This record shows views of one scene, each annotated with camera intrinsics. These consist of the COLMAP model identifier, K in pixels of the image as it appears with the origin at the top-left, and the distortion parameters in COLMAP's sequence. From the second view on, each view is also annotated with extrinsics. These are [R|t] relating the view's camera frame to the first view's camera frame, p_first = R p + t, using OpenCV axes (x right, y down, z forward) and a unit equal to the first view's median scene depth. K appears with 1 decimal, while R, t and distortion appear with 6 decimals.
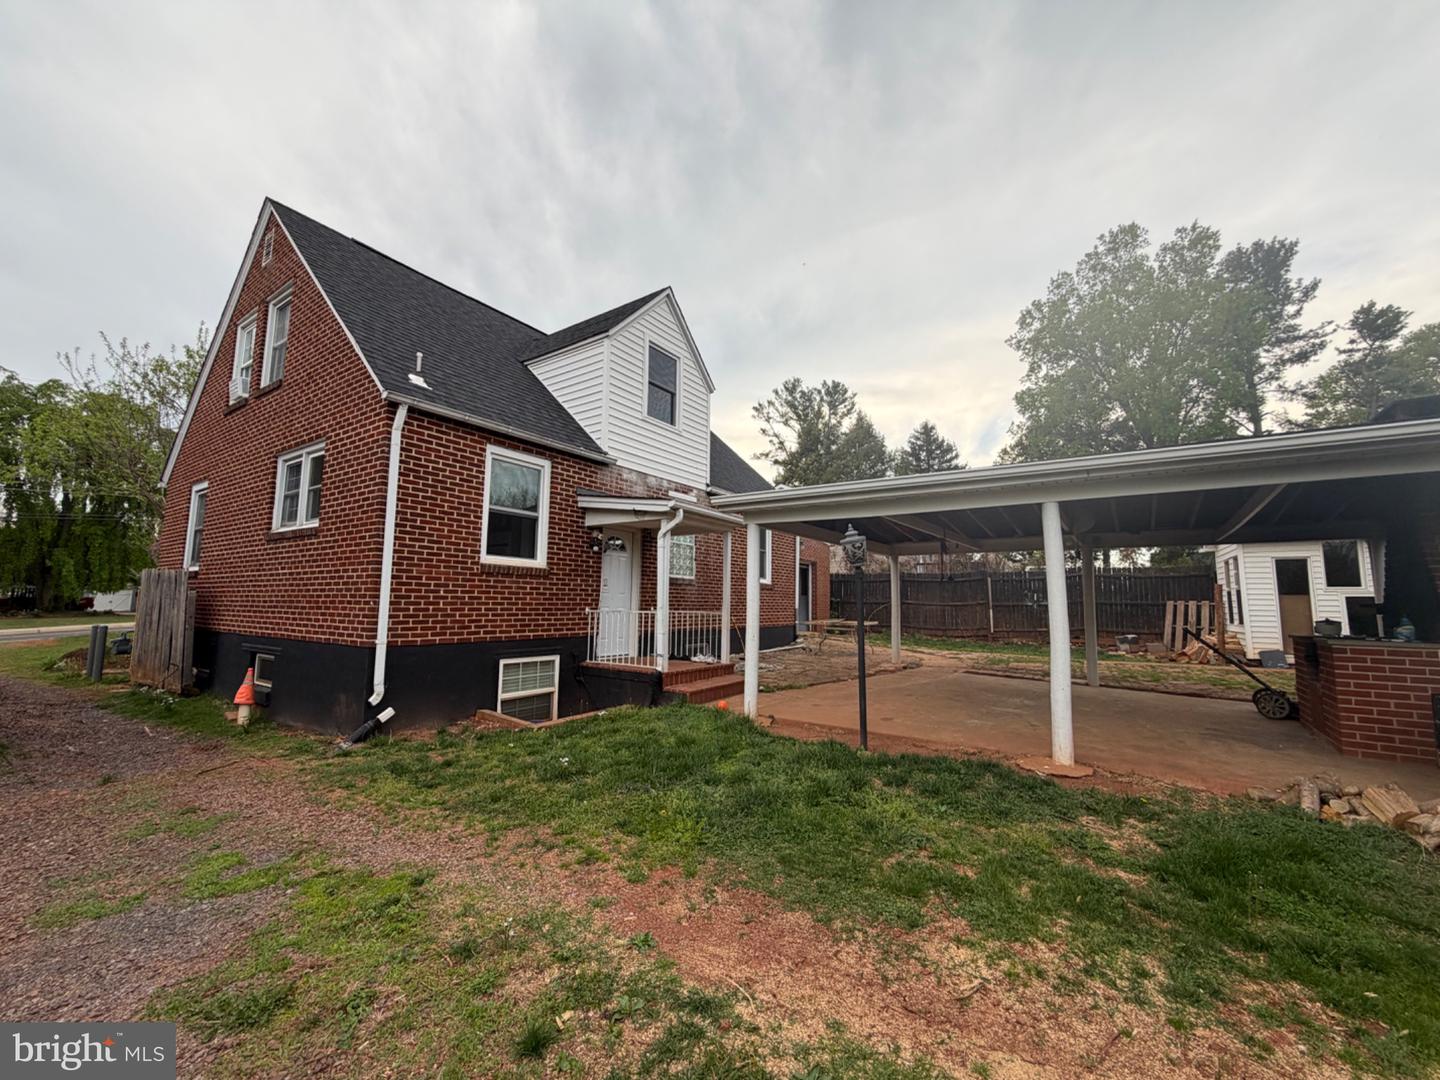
lens RADIAL K [[576.3, 0, 723.1], [0, 576.3, 544.5], [0, 0, 1]] dist [0.000468, 0.000011]
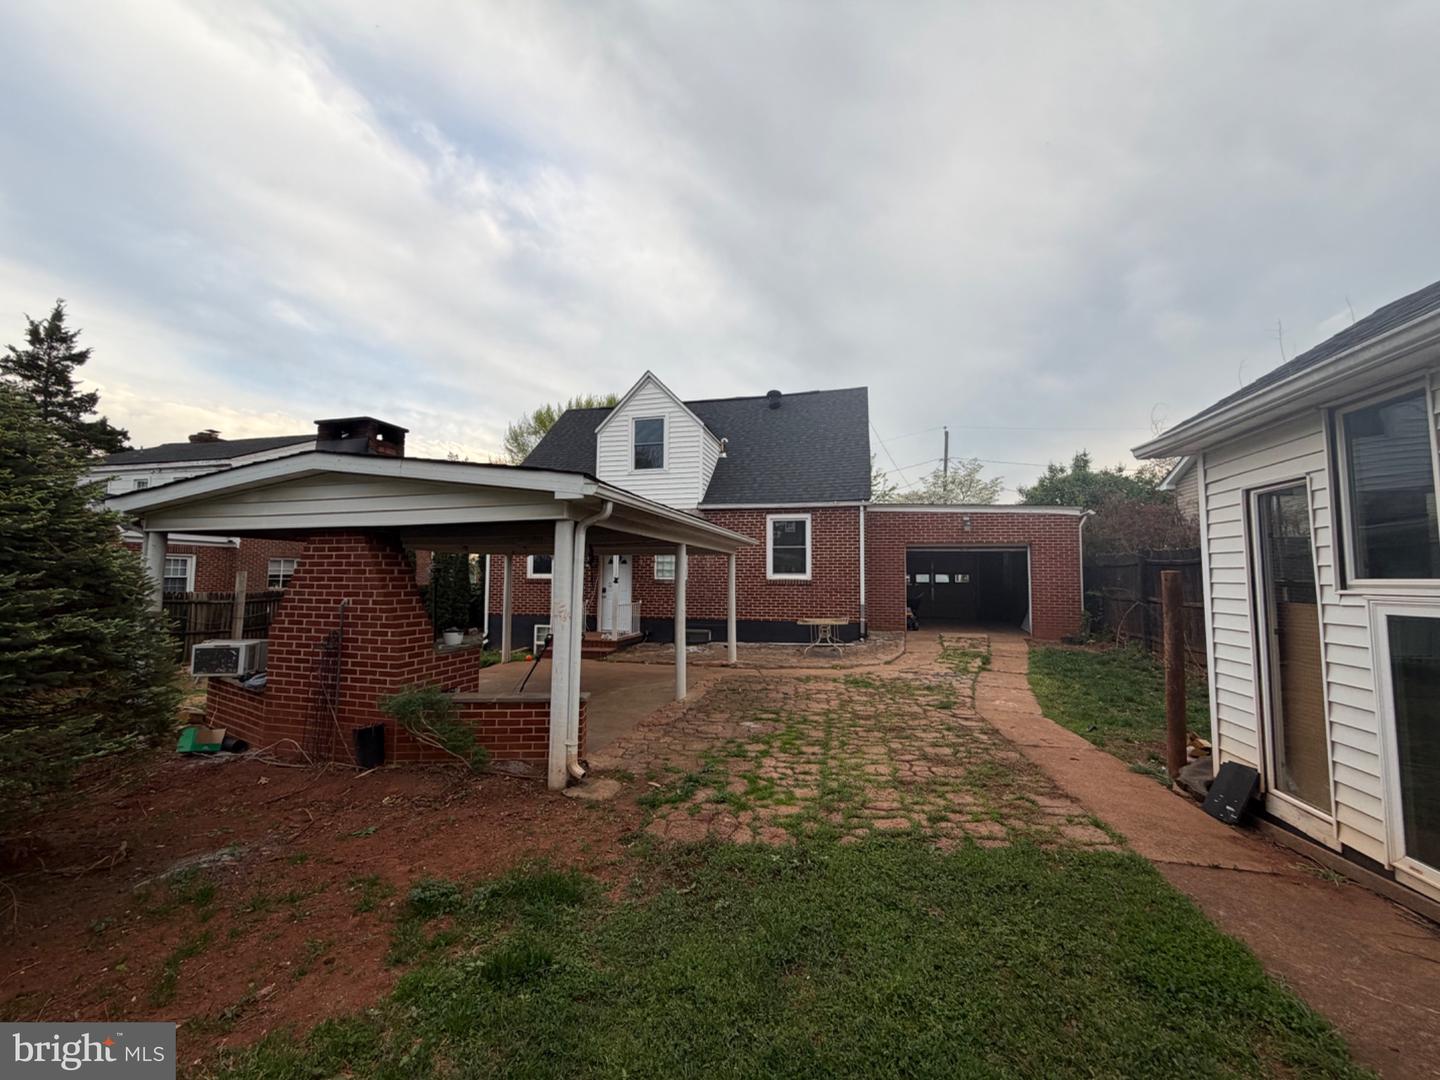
lens RADIAL K [[576.3, 0, 719.4], [0, 576.3, 536.6], [0, 0, 1]] dist [0.000468, 0.000011]
pose [[0.361220, -0.079978, -0.929045, 1.291428], [0.098607, 0.994005, -0.047230, 0.036012], [0.927252, -0.074550, 0.366940, 0.637646]]
